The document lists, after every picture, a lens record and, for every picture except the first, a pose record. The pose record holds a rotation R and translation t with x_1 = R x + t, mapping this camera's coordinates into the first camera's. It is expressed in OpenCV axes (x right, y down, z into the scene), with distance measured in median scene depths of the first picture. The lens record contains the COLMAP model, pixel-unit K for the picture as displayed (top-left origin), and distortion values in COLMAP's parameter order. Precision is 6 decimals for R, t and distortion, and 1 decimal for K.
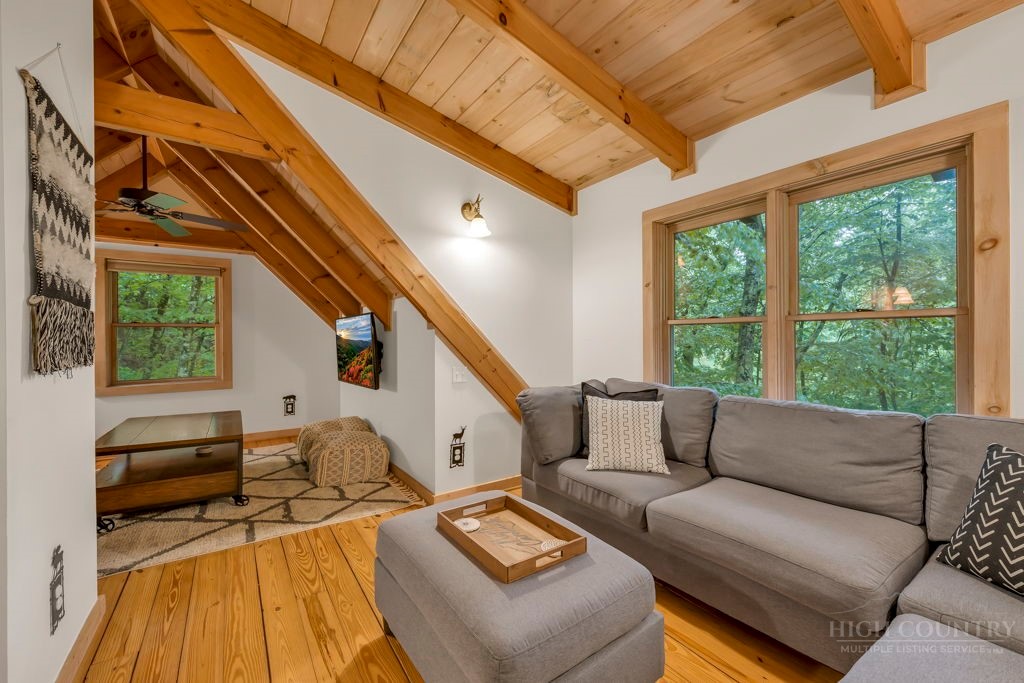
lens RADIAL K [[406.4, 0, 512.2], [0, 406.4, 340.4], [0, 0, 1]] dist [-0.001068, -0.000178]
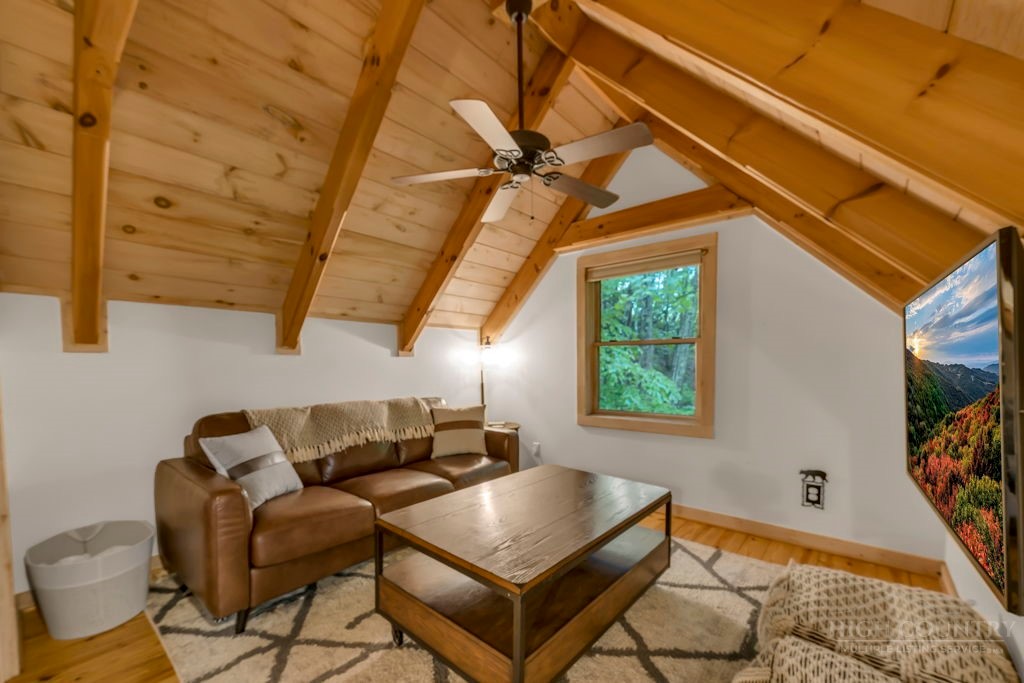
lens RADIAL K [[406.4, 0, 522.8], [0, 406.4, 380.8], [0, 0, 1]] dist [-0.001068, -0.000178]
pose [[0.257649, 0.045388, -0.965172, -0.174507], [-0.001502, 0.998914, 0.046574, -0.001628], [0.966237, -0.010550, 0.257437, 0.594103]]
